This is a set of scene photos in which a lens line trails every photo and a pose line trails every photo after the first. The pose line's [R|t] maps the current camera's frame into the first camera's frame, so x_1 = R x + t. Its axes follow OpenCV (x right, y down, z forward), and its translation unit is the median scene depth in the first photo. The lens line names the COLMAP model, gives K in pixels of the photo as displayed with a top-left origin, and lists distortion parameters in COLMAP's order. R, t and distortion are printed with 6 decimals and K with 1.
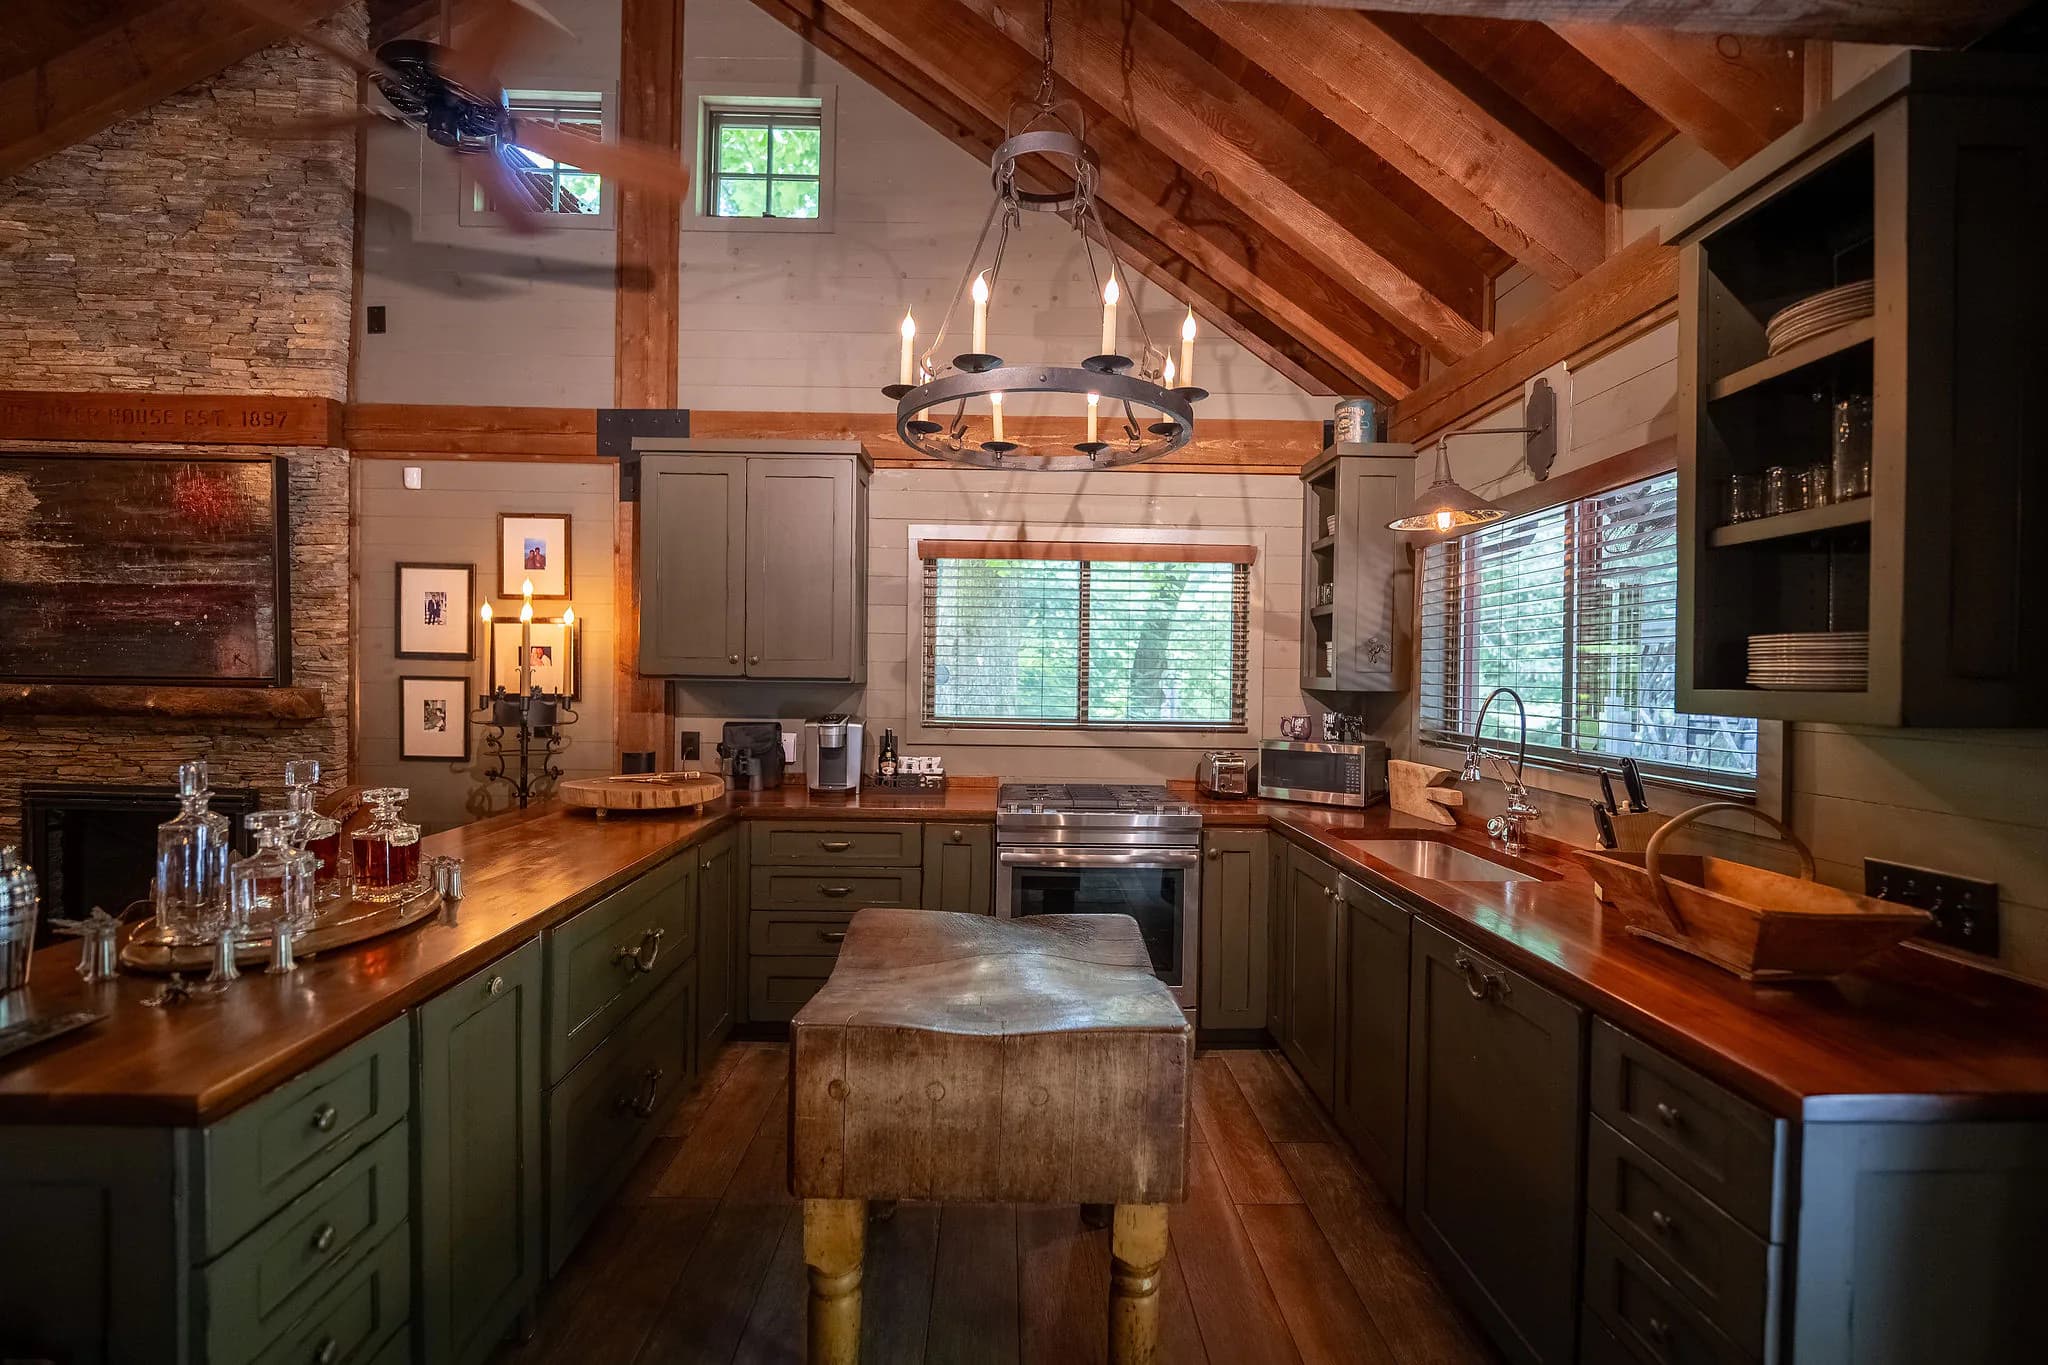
lens RADIAL K [[1106.5, 0, 1033.5], [0, 1106.5, 665.9], [0, 0, 1]] dist [-0.003666, -0.001159]
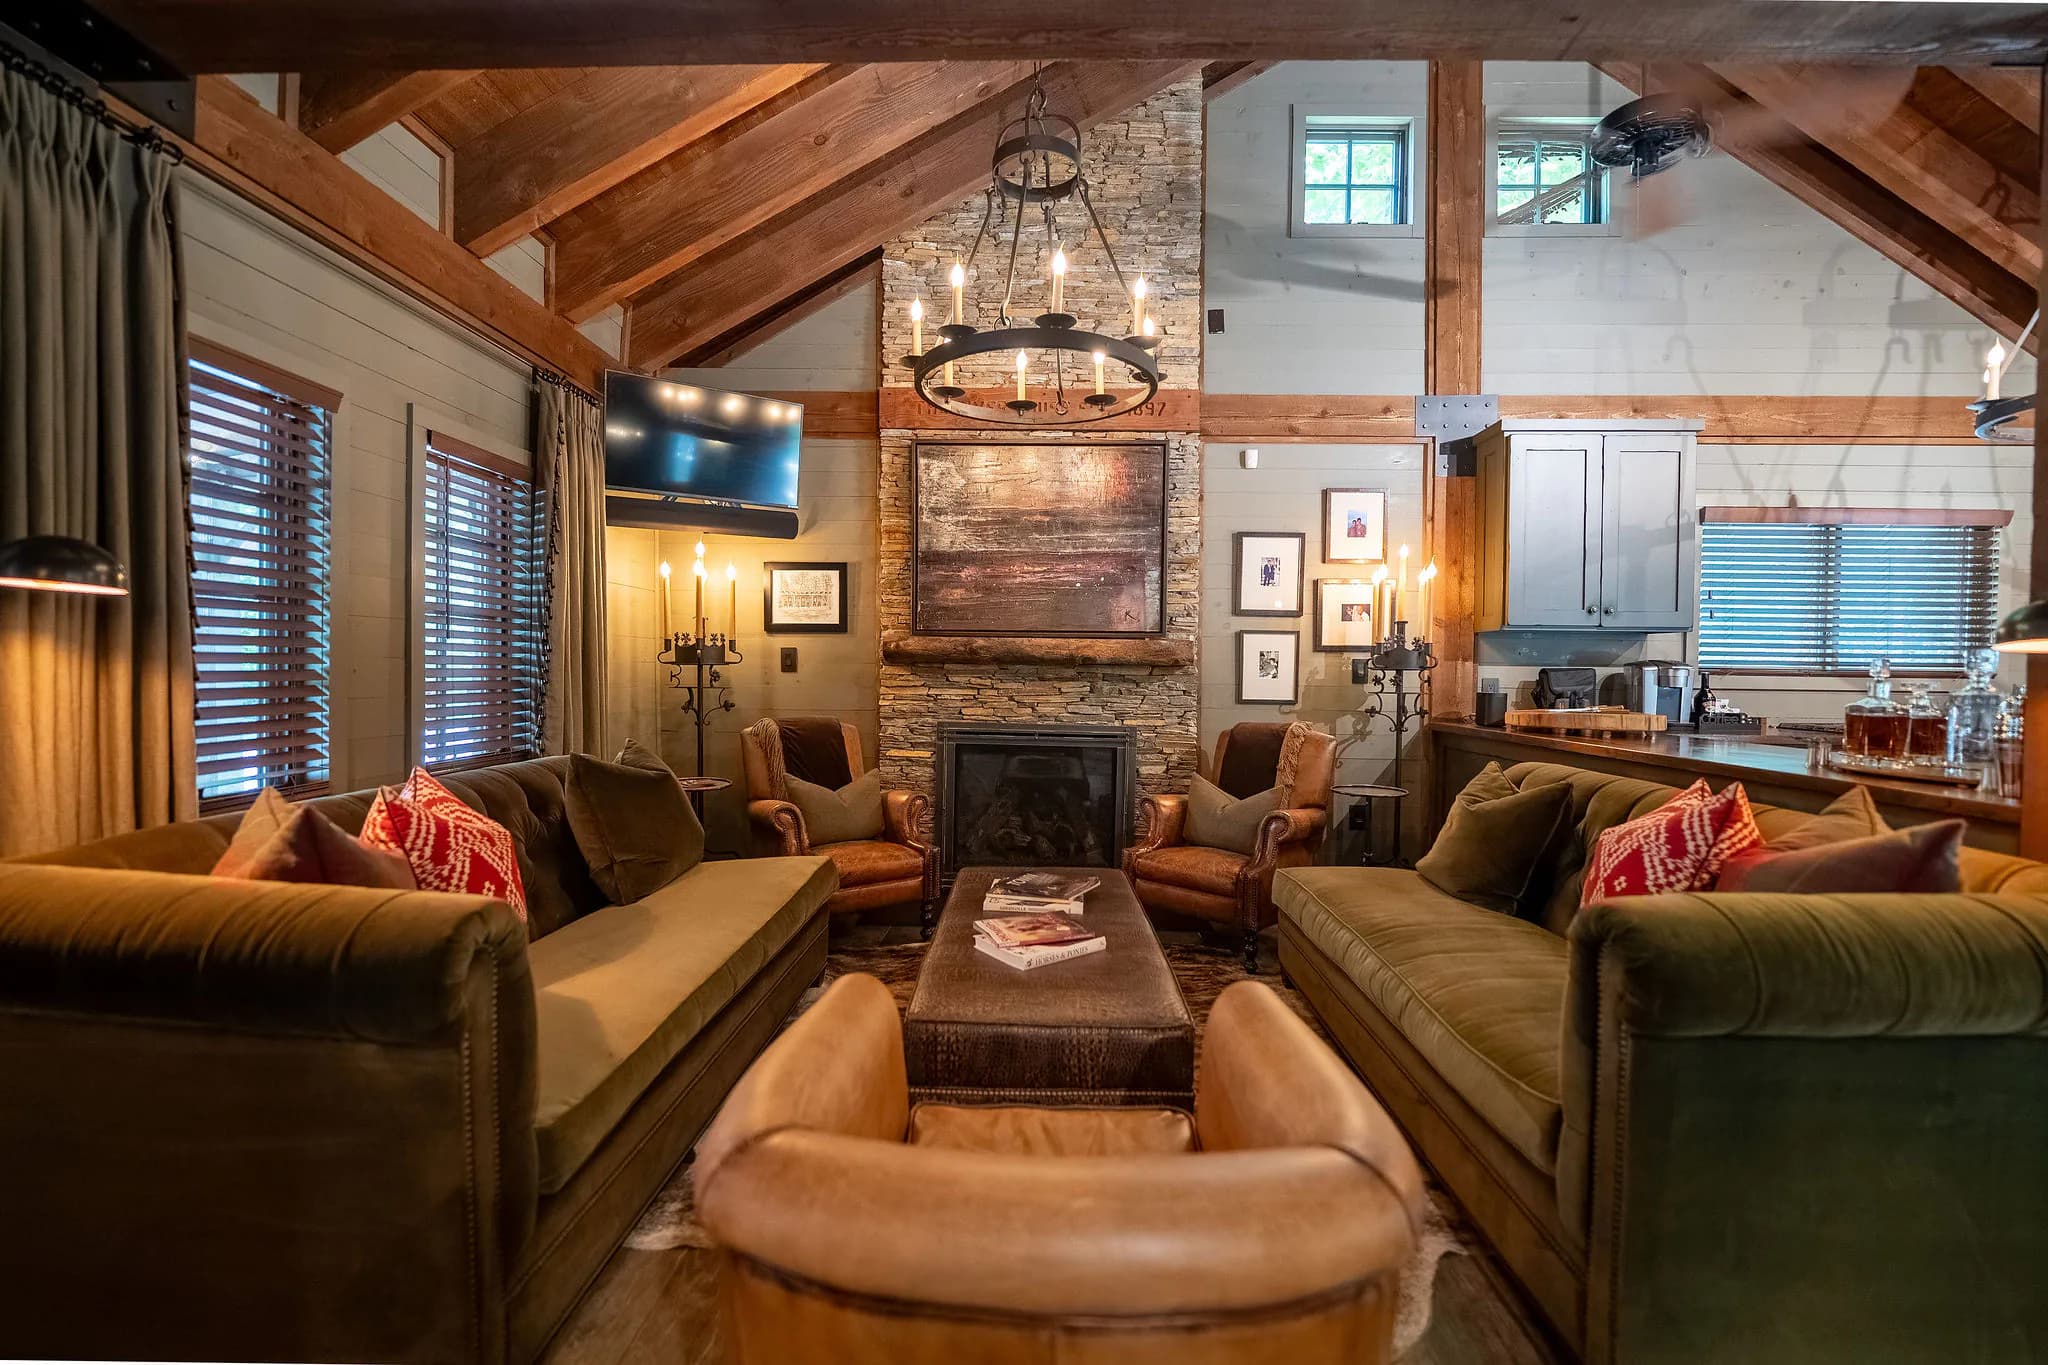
lens RADIAL K [[1075.9, 0, 1024.0], [0, 1075.9, 682.5], [0, 0, 1]] dist [0.001505, -0.006664]
pose [[0.998717, -0.003777, -0.050507, -0.758911], [0.004741, 0.999809, 0.018976, 0.042142], [0.050425, -0.019191, 0.998543, -0.142174]]
